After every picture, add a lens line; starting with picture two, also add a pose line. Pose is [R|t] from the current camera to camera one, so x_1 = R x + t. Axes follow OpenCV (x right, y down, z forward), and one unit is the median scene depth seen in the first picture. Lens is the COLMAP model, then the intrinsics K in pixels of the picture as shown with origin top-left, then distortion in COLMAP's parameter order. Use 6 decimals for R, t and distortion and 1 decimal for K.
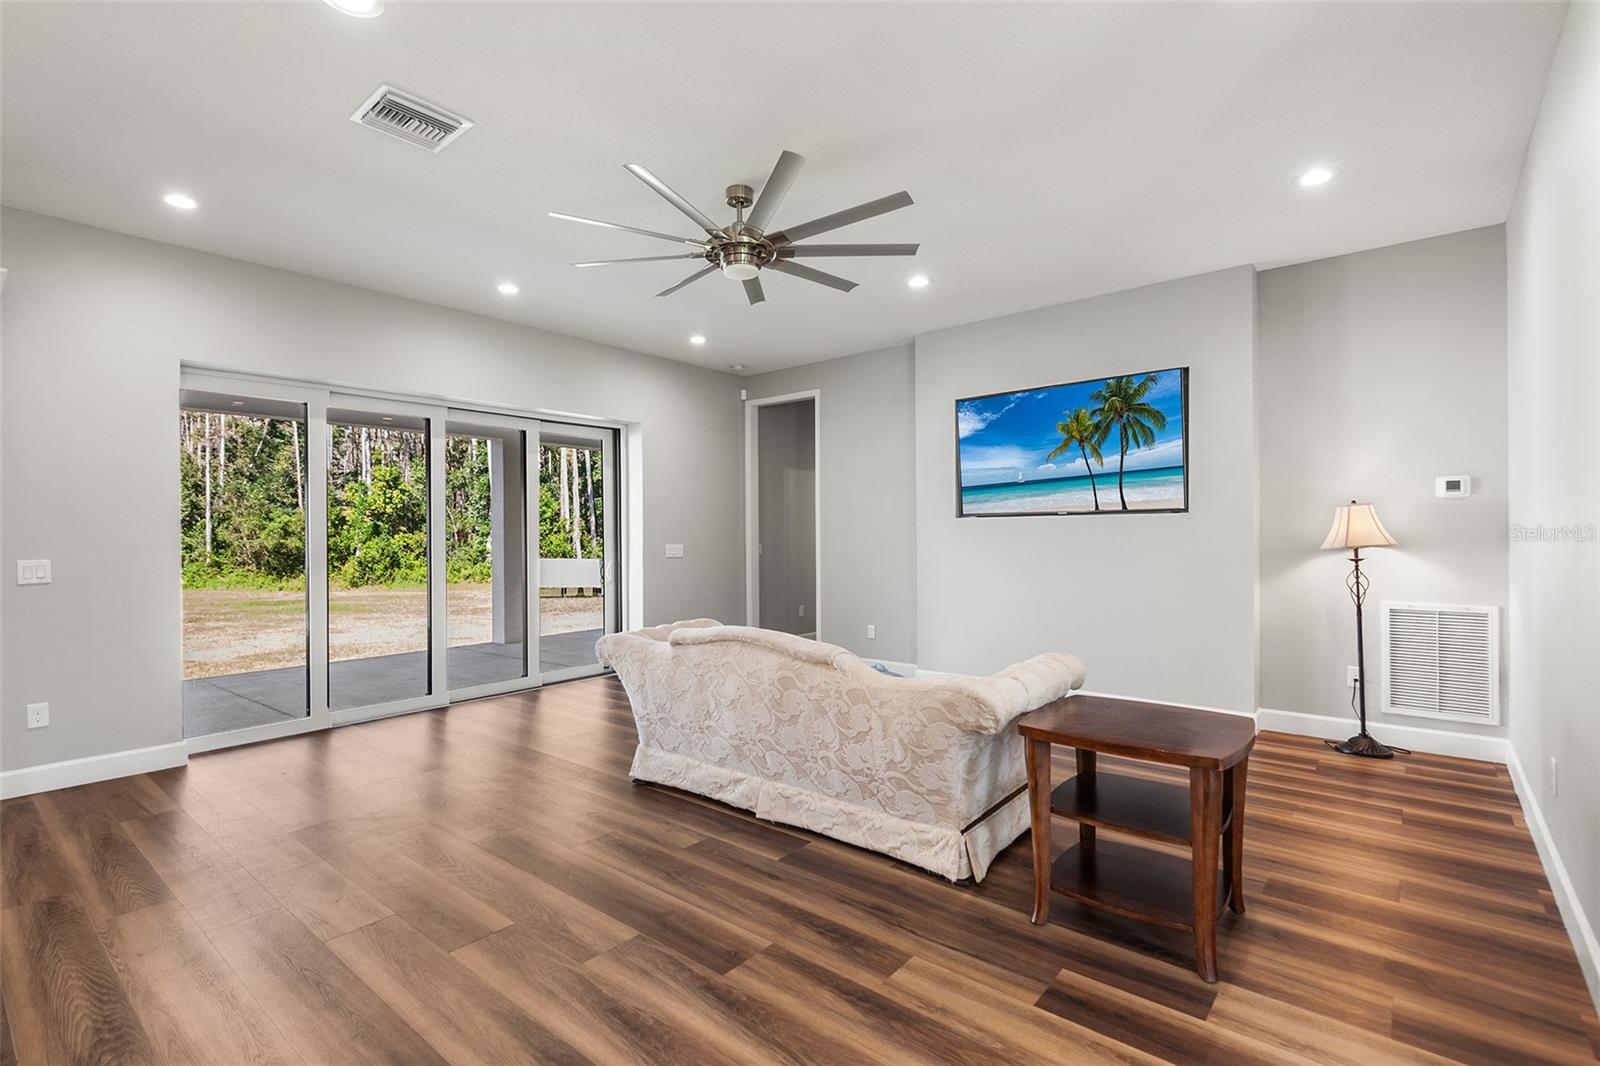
lens RADIAL K [[742.2, 0, 808.7], [0, 742.2, 537.2], [0, 0, 1]] dist [0.008038, -0.005113]
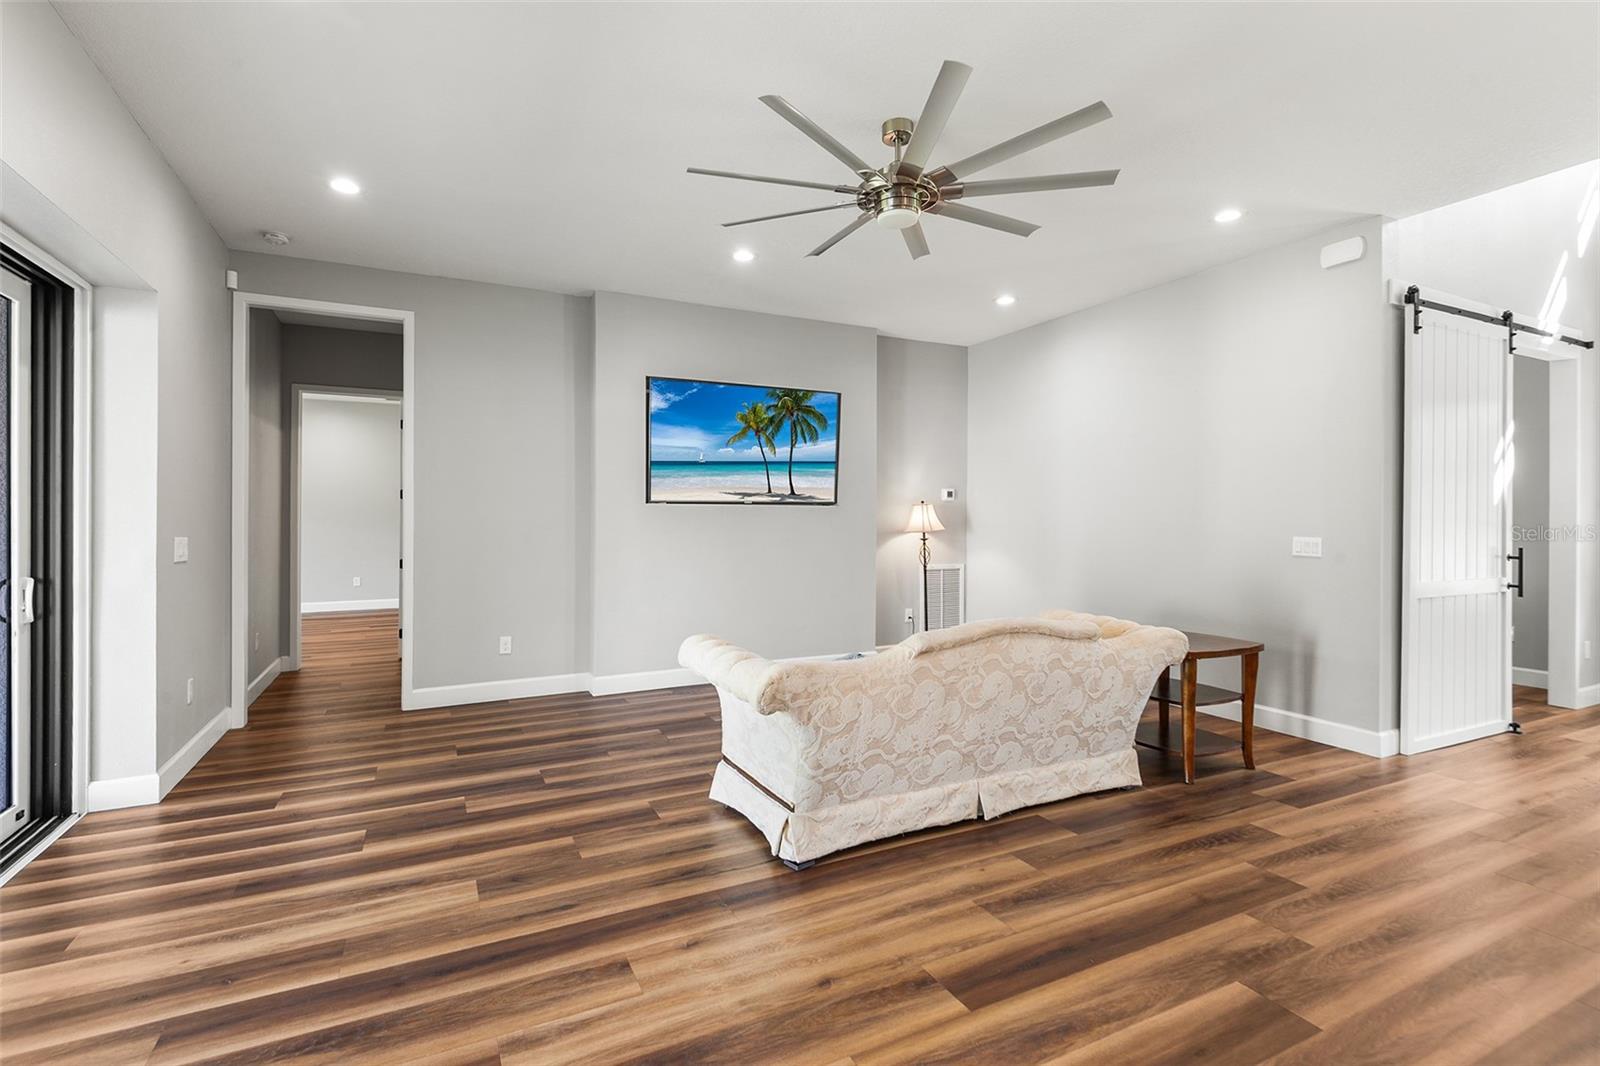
lens RADIAL K [[742.2, 0, 796.7], [0, 742.2, 503.6], [0, 0, 1]] dist [0.008038, -0.005113]
pose [[0.425582, 0.007724, 0.904887, -0.650350], [-0.000548, 0.999966, -0.008278, -0.012611], [-0.904920, 0.003028, 0.425572, 0.509116]]
